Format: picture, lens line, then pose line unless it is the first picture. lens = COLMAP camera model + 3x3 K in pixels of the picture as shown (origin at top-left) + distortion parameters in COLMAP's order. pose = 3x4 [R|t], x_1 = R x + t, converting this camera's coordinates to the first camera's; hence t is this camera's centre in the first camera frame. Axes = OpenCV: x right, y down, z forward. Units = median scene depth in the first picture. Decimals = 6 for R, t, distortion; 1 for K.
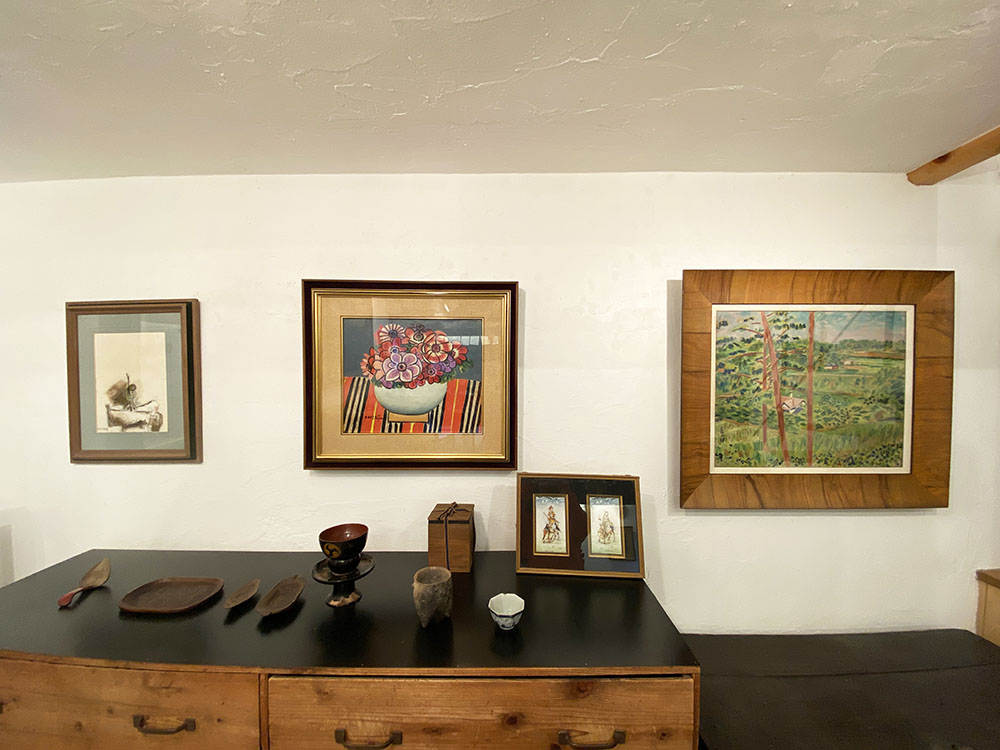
lens RADIAL K [[408.2, 0, 500.0], [0, 408.2, 375.0], [0, 0, 1]] dist [0.022226, -0.022926]
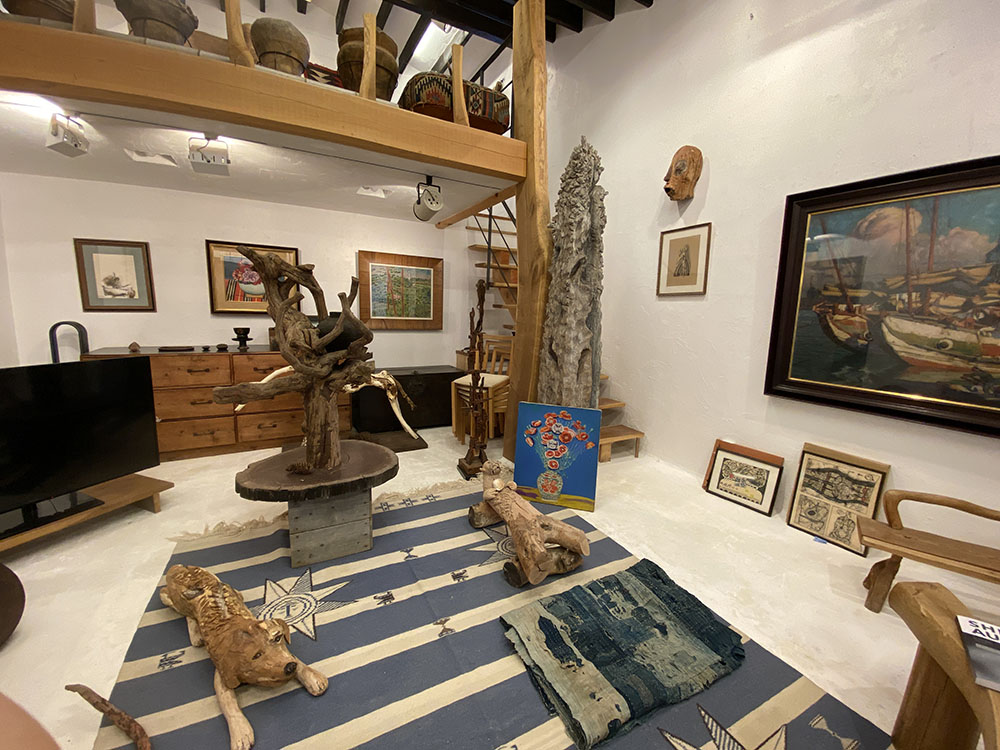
lens RADIAL K [[408.2, 0, 500.0], [0, 408.2, 375.0], [0, 0, 1]] dist [0.022226, -0.022926]
pose [[0.871843, -0.052857, 0.486924, -0.160531], [-0.024151, 0.988311, 0.150527, 0.172530], [-0.489189, -0.142995, 0.860376, -2.185273]]
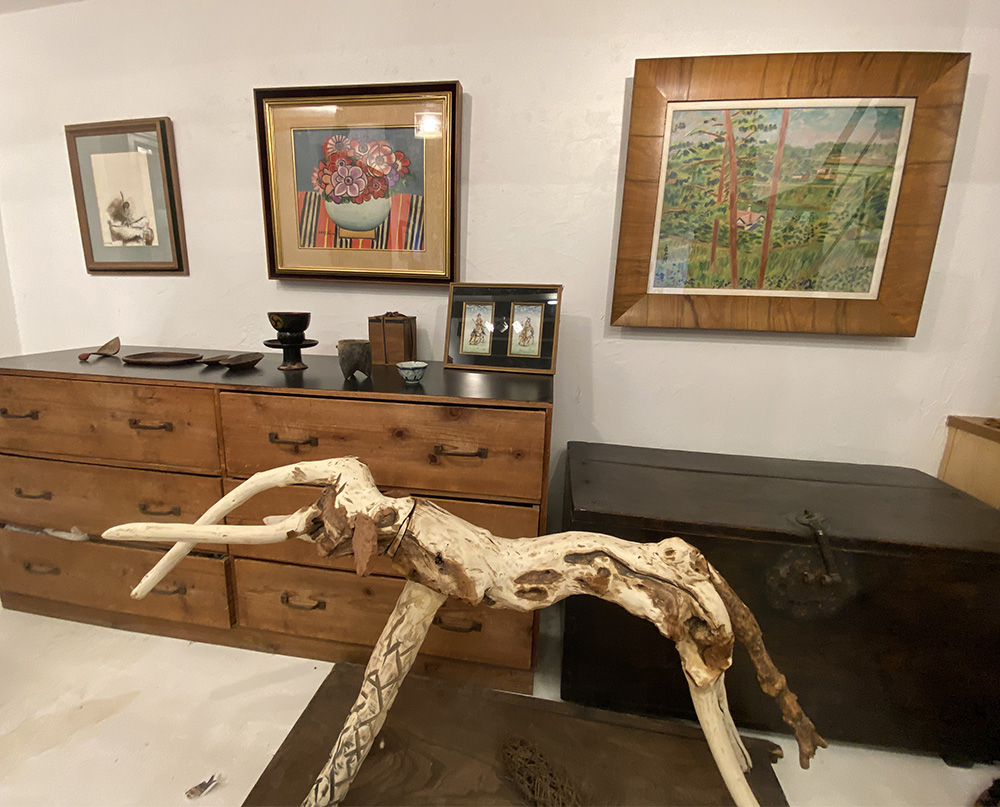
lens RADIAL K [[453.1, 0, 476.0], [0, 453.1, 391.1], [0, 0, 1]] dist [0.016200, -0.018845]
pose [[0.987088, 0.057634, -0.149448, 0.280271], [-0.025966, 0.978258, 0.205759, 0.255495], [0.158057, -0.199221, 0.967124, -0.168779]]
